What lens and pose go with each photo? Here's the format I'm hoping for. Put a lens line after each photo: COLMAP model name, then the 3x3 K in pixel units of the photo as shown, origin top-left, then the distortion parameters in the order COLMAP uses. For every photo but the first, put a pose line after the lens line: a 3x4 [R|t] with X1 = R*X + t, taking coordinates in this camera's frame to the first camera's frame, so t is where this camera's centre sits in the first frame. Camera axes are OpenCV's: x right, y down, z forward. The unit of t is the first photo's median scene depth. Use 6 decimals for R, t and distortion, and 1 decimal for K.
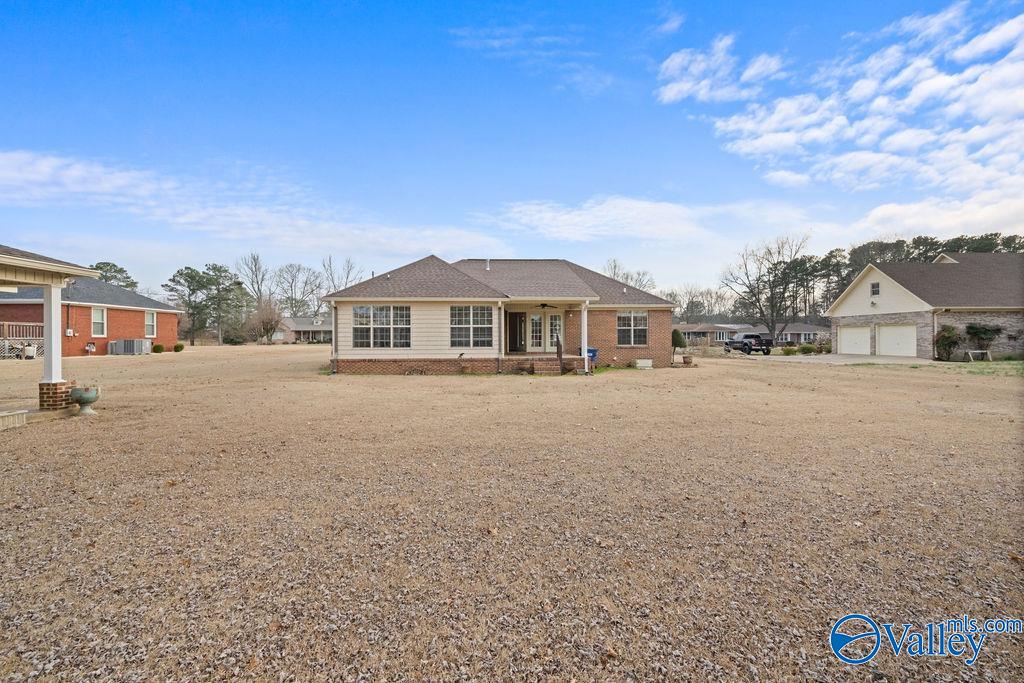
lens RADIAL K [[398.9, 0, 510.8], [0, 398.9, 339.6], [0, 0, 1]] dist [-0.001167, -0.000132]
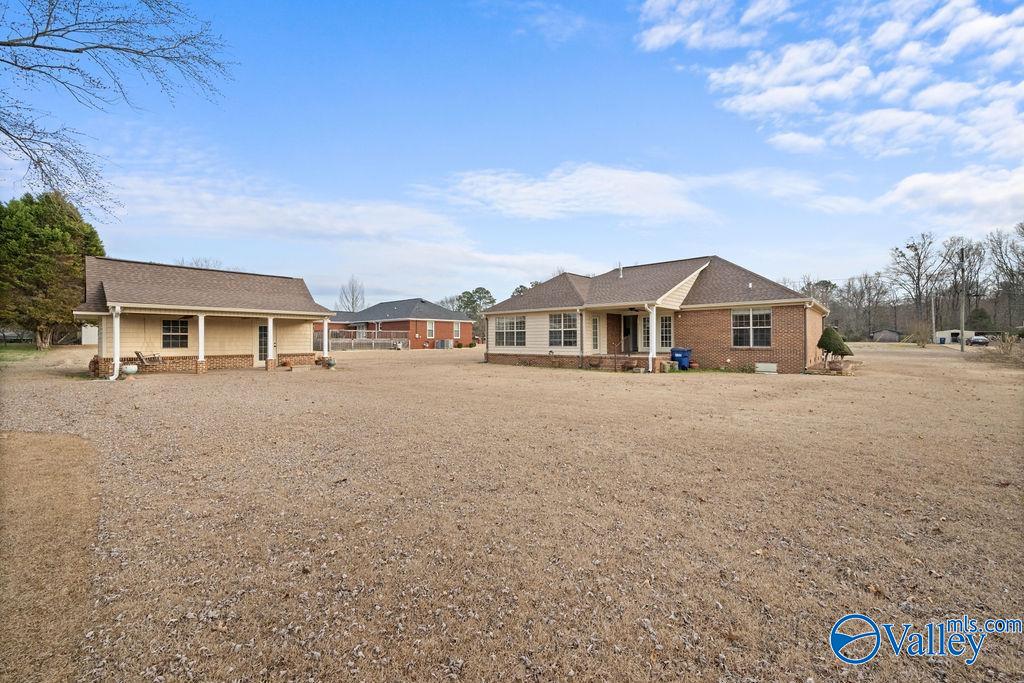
lens RADIAL K [[398.9, 0, 510.8], [0, 398.9, 339.6], [0, 0, 1]] dist [-0.001167, -0.000132]
pose [[0.728549, 0.000445, -0.684994, 0.644075], [0.000226, 1.000000, 0.000891, -0.003224], [0.684994, -0.000804, 0.728548, -0.033315]]
